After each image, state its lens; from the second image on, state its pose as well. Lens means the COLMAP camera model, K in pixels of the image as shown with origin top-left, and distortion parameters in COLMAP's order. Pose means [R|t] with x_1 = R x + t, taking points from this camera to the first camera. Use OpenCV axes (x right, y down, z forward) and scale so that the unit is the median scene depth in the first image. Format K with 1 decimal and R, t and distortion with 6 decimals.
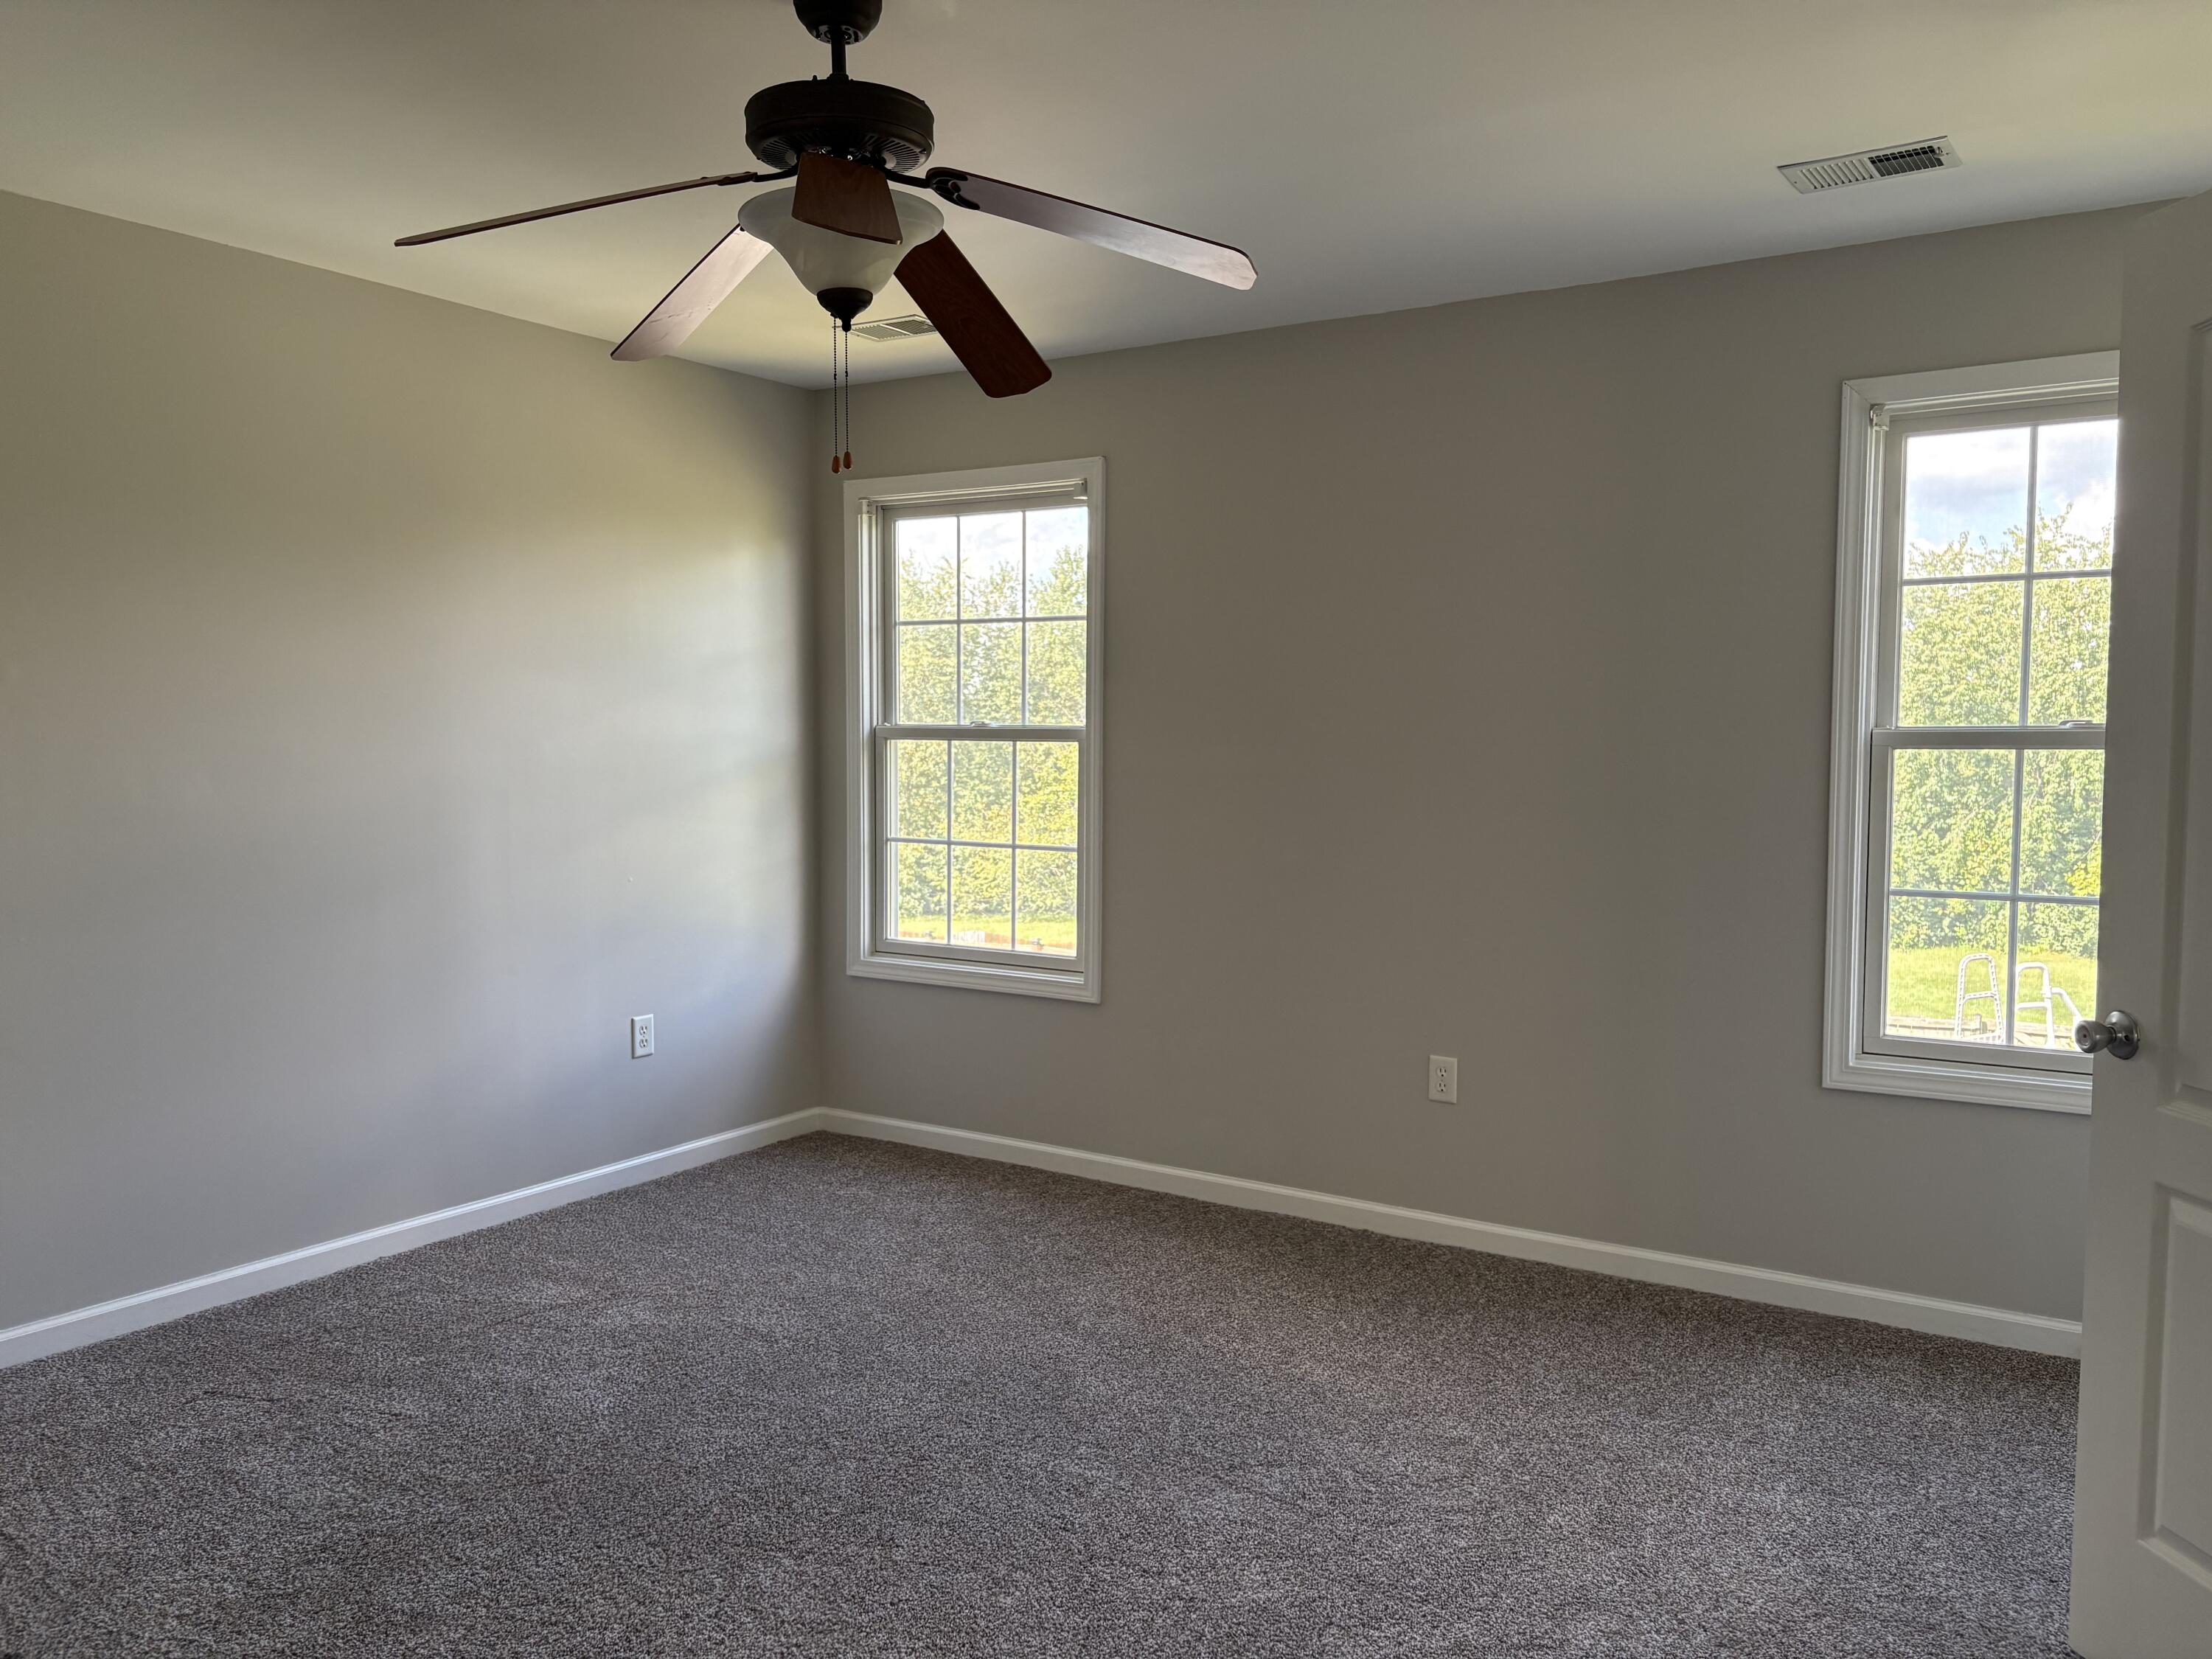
lens RADIAL K [[1685.8, 0, 1092.6], [0, 1685.8, 820.8], [0, 0, 1]] dist [0.040889, -0.041027]
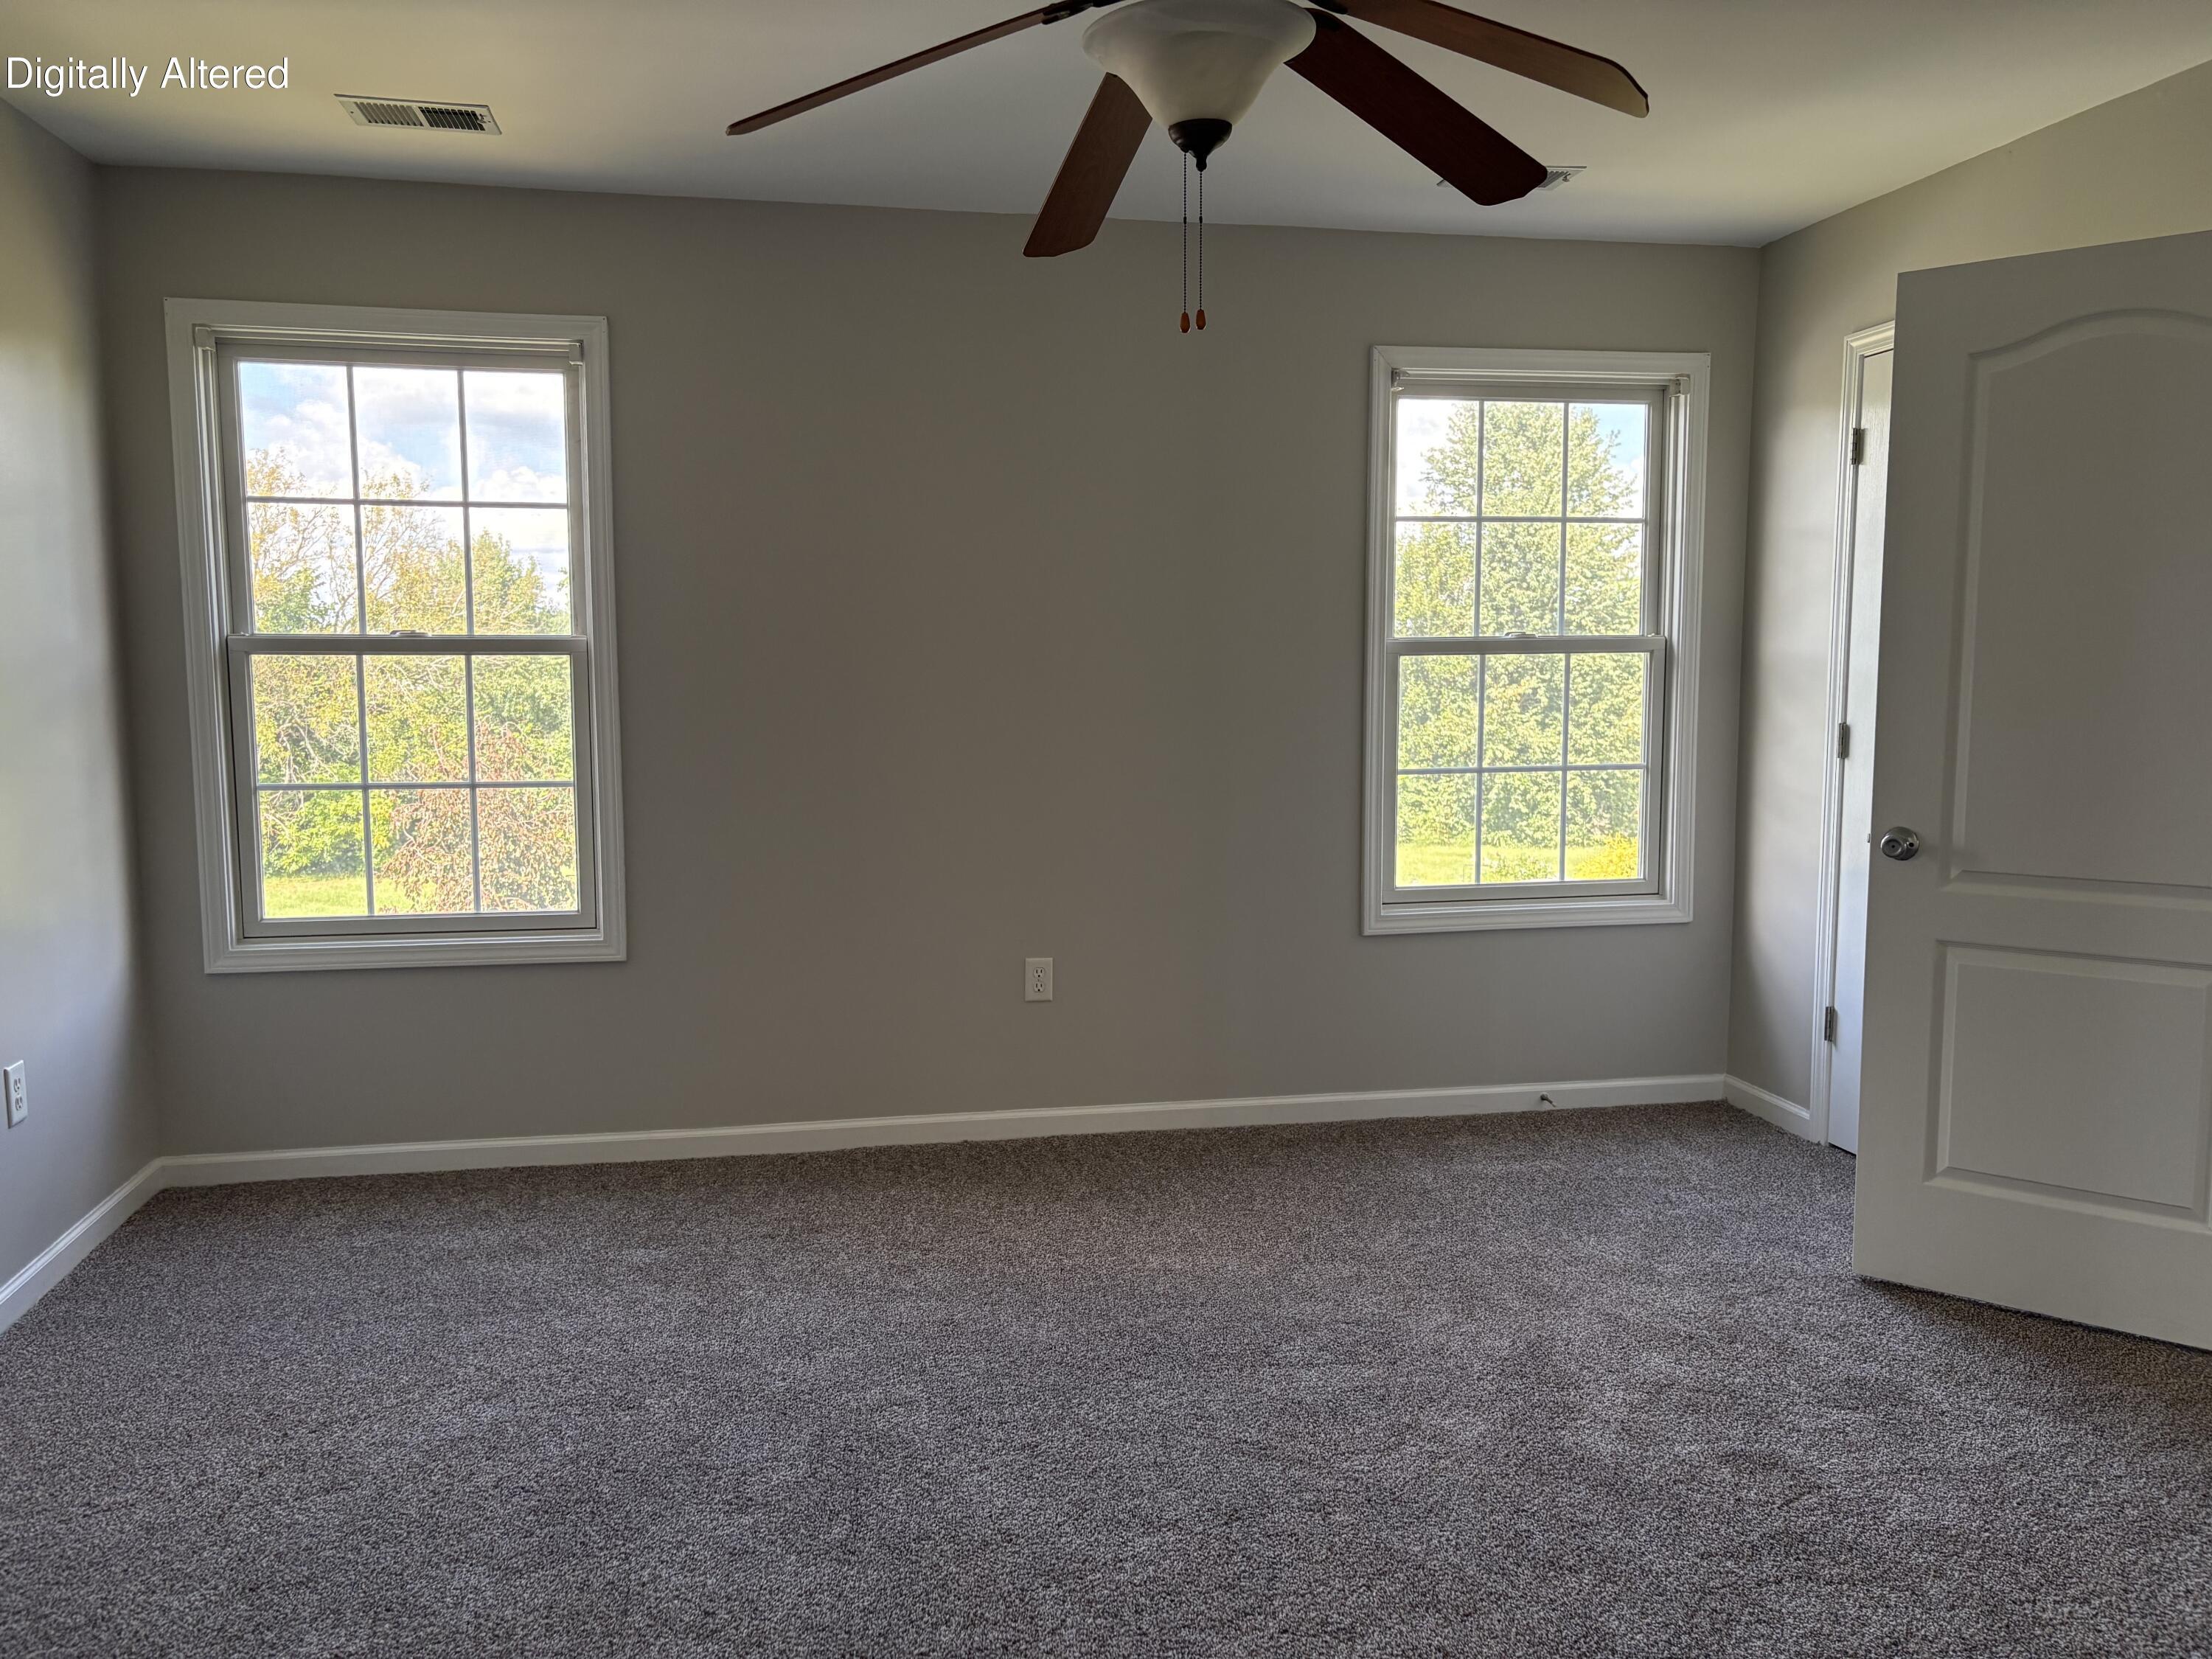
lens RADIAL K [[1685.8, 0, 1106.1], [0, 1685.8, 824.4], [0, 0, 1]] dist [0.040889, -0.041027]
pose [[0.716753, -0.075085, 0.693273, -0.463939], [0.042607, 0.997044, 0.063936, -0.006058], [-0.696024, -0.016288, 0.717833, 0.229472]]
